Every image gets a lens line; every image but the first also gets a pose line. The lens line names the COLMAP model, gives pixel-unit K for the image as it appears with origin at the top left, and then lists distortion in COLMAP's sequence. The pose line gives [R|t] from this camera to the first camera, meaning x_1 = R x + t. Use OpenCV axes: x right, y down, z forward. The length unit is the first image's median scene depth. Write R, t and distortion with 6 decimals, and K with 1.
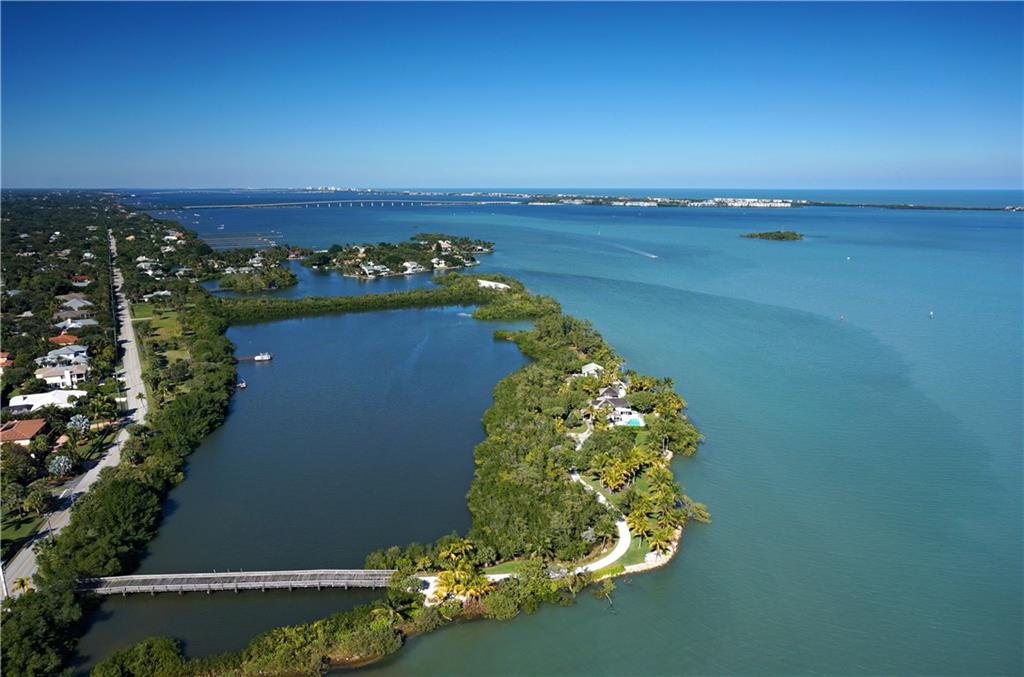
lens RADIAL K [[692.8, 0, 509.1], [0, 692.8, 305.6], [0, 0, 1]] dist [-0.050739, 0.000032]
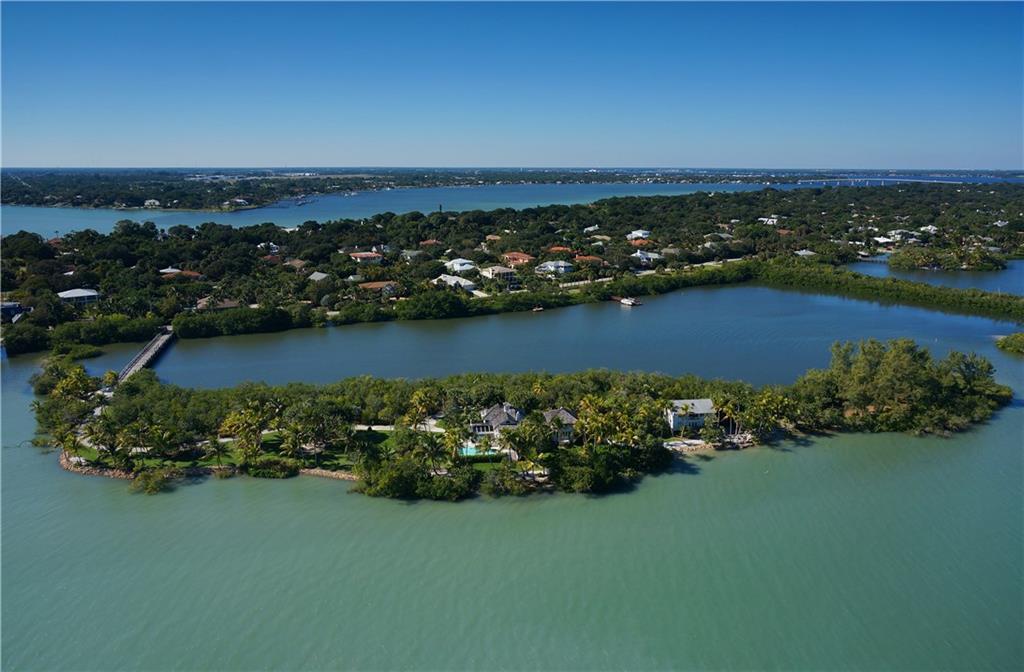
lens RADIAL K [[679.9, 0, 512.0], [0, 679.9, 336.0], [0, 0, 1]] dist [-0.047823, 0.025523]
pose [[0.164854, 0.236400, -0.957569, 0.335013], [-0.164710, 0.963818, 0.209586, -0.032330], [0.972468, 0.123170, 0.197827, 0.389976]]
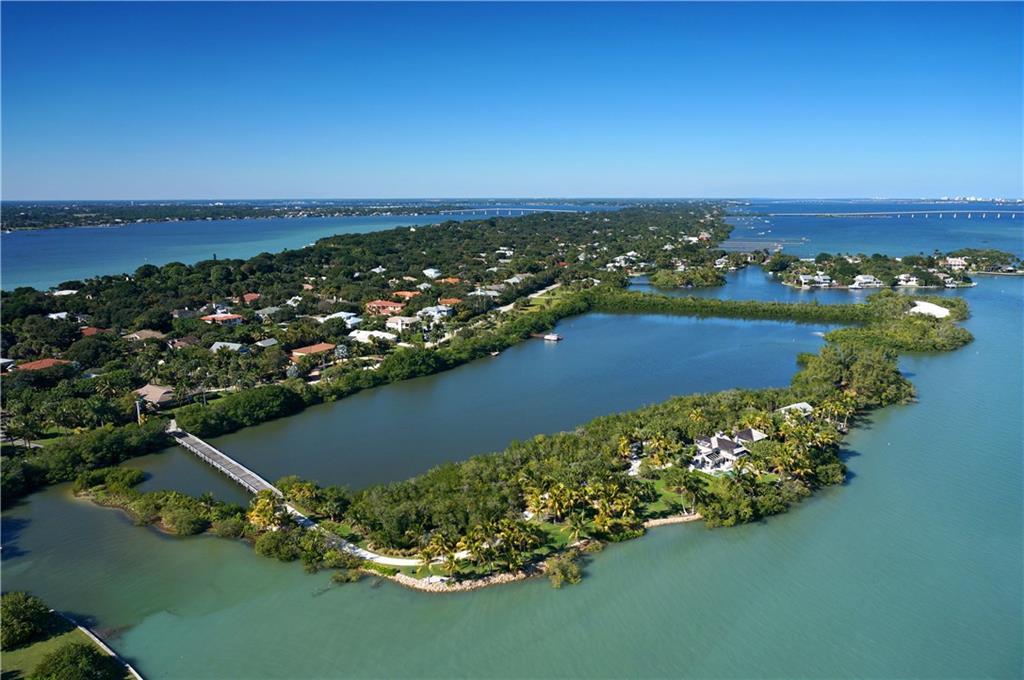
lens RADIAL K [[672.7, 0, 512.0], [0, 672.7, 340.0], [0, 0, 1]] dist [-0.035279, 0.004794]
pose [[0.655780, 0.153947, -0.739089, 0.241090], [-0.123686, 0.987669, 0.095981, -0.010006], [0.744751, 0.028472, 0.666735, 0.136247]]
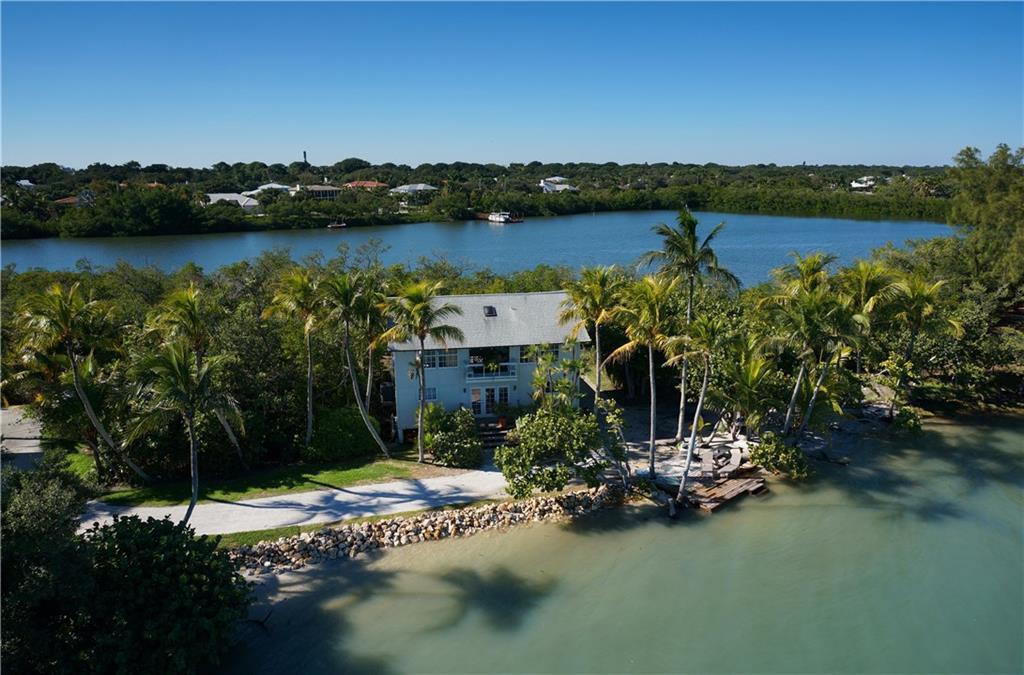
lens RADIAL K [[679.9, 0, 512.0], [0, 679.9, 337.5], [0, 0, 1]] dist [-0.047823, 0.025523]
pose [[0.243770, 0.228066, -0.942636, 0.131180], [-0.160288, 0.968064, 0.192767, 0.036526], [0.956496, 0.104102, 0.272541, 0.516324]]
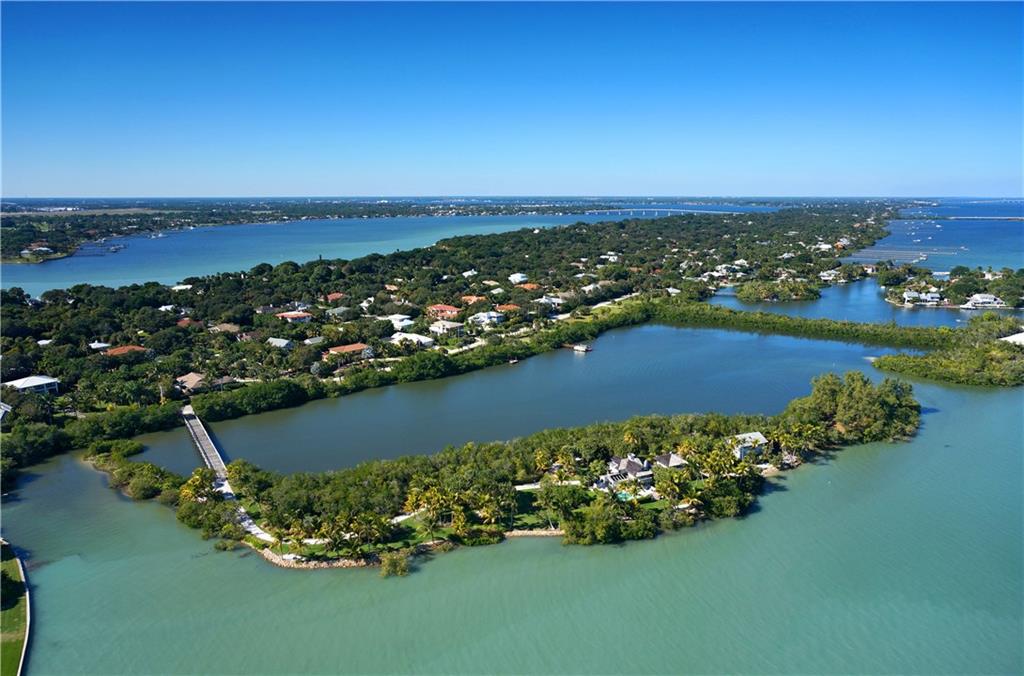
lens RADIAL K [[679.9, 0, 512.0], [0, 679.9, 338.0], [0, 0, 1]] dist [-0.047823, 0.025523]
pose [[0.462370, 0.180294, -0.868163, 0.332659], [-0.146481, 0.981188, 0.125753, -0.038922], [0.874504, 0.069025, 0.480082, 0.217615]]
